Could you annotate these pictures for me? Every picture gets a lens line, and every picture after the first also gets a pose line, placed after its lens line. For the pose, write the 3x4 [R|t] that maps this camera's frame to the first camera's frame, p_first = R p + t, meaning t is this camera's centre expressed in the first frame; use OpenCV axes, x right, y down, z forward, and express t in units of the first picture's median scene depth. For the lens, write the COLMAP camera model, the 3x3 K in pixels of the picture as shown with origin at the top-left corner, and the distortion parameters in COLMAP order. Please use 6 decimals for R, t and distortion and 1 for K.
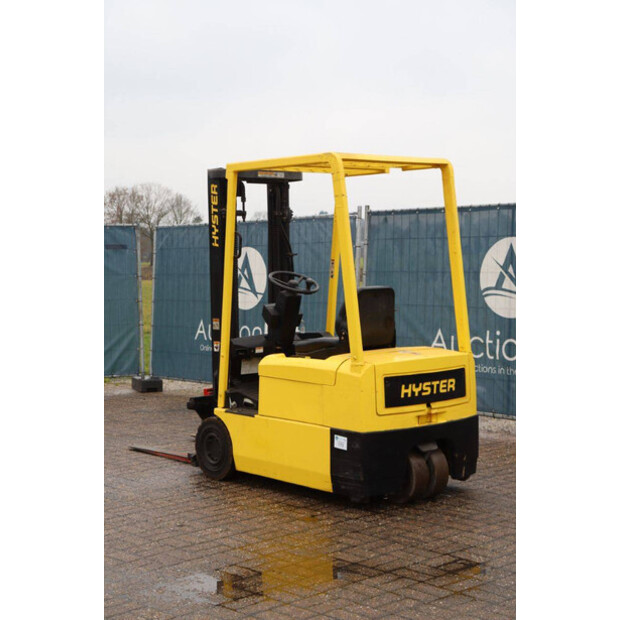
lens RADIAL K [[1102.0, 0, 310.0], [0, 1102.0, 310.0], [0, 0, 1]] dist [0.273722, 0.005391]
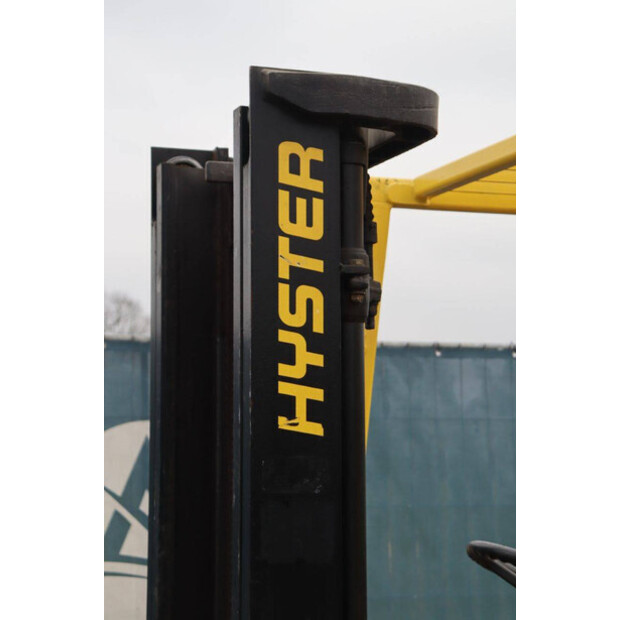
lens RADIAL K [[1442.2, 0, 321.1], [0, 1442.2, 310.6], [0, 0, 1]] dist [0.436152, 0.132180]
pose [[0.358912, 0.096915, 0.928326, -0.367990], [0.041549, 0.991950, -0.119620, -0.051697], [-0.932446, 0.081504, 0.351996, 0.971391]]
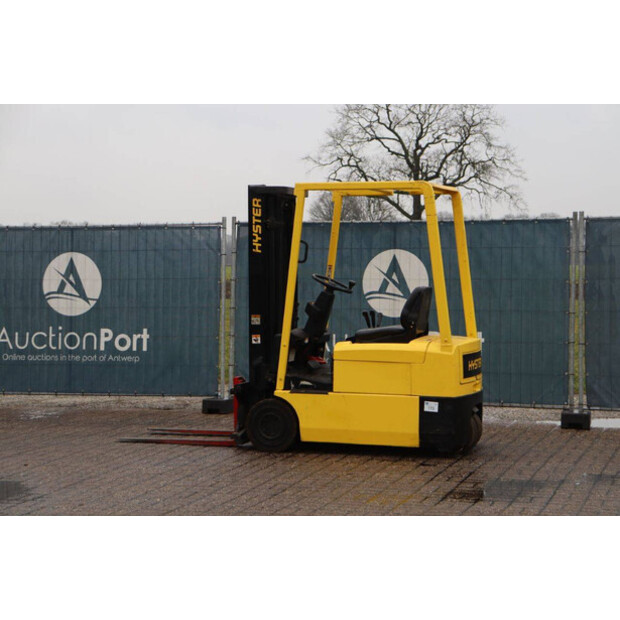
lens RADIAL K [[1353.6, 0, 310.0], [0, 1353.6, 310.0], [0, 0, 1]] dist [0.390714, 0.300573]
pose [[0.863155, -0.001498, 0.504937, -0.813399], [0.012218, 0.999765, -0.017920, 0.031231], [-0.504792, 0.021637, 0.862970, -0.267596]]
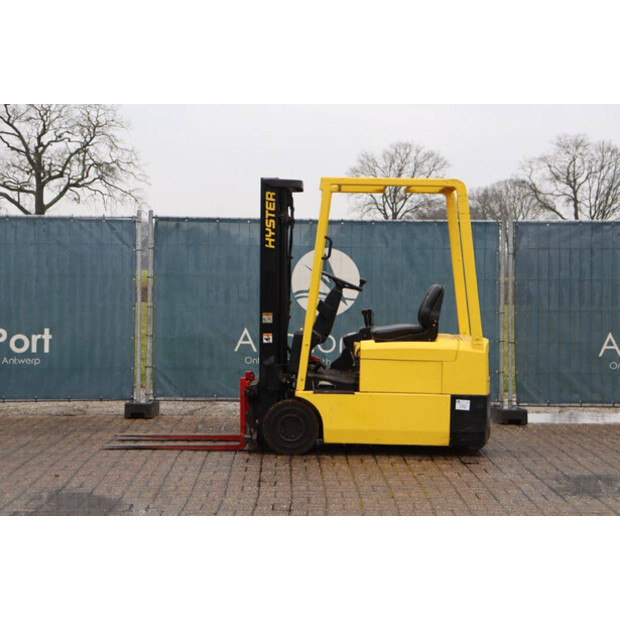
lens RADIAL K [[1353.6, 0, 310.0], [0, 1353.6, 310.0], [0, 0, 1]] dist [0.390714, 0.300573]
pose [[0.669061, 0.003259, 0.743200, -1.156945], [0.013589, 0.999770, -0.016618, 0.030514], [-0.743083, 0.021218, 0.668863, 0.066142]]
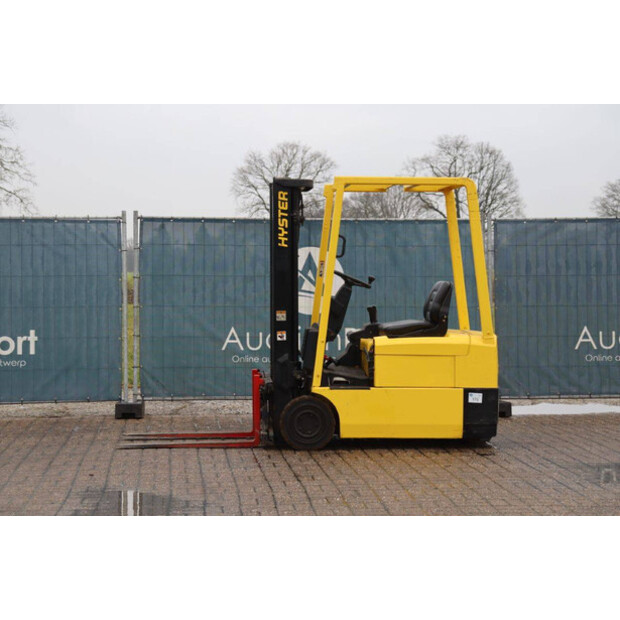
lens RADIAL K [[1348.4, 0, 310.0], [0, 1348.4, 310.0], [0, 0, 1]] dist [0.371566, 0.216974]
pose [[0.599299, -0.005624, 0.800506, -1.264299], [0.028694, 0.999484, -0.014461, 0.029942], [-0.800011, 0.031636, 0.599151, 0.169760]]
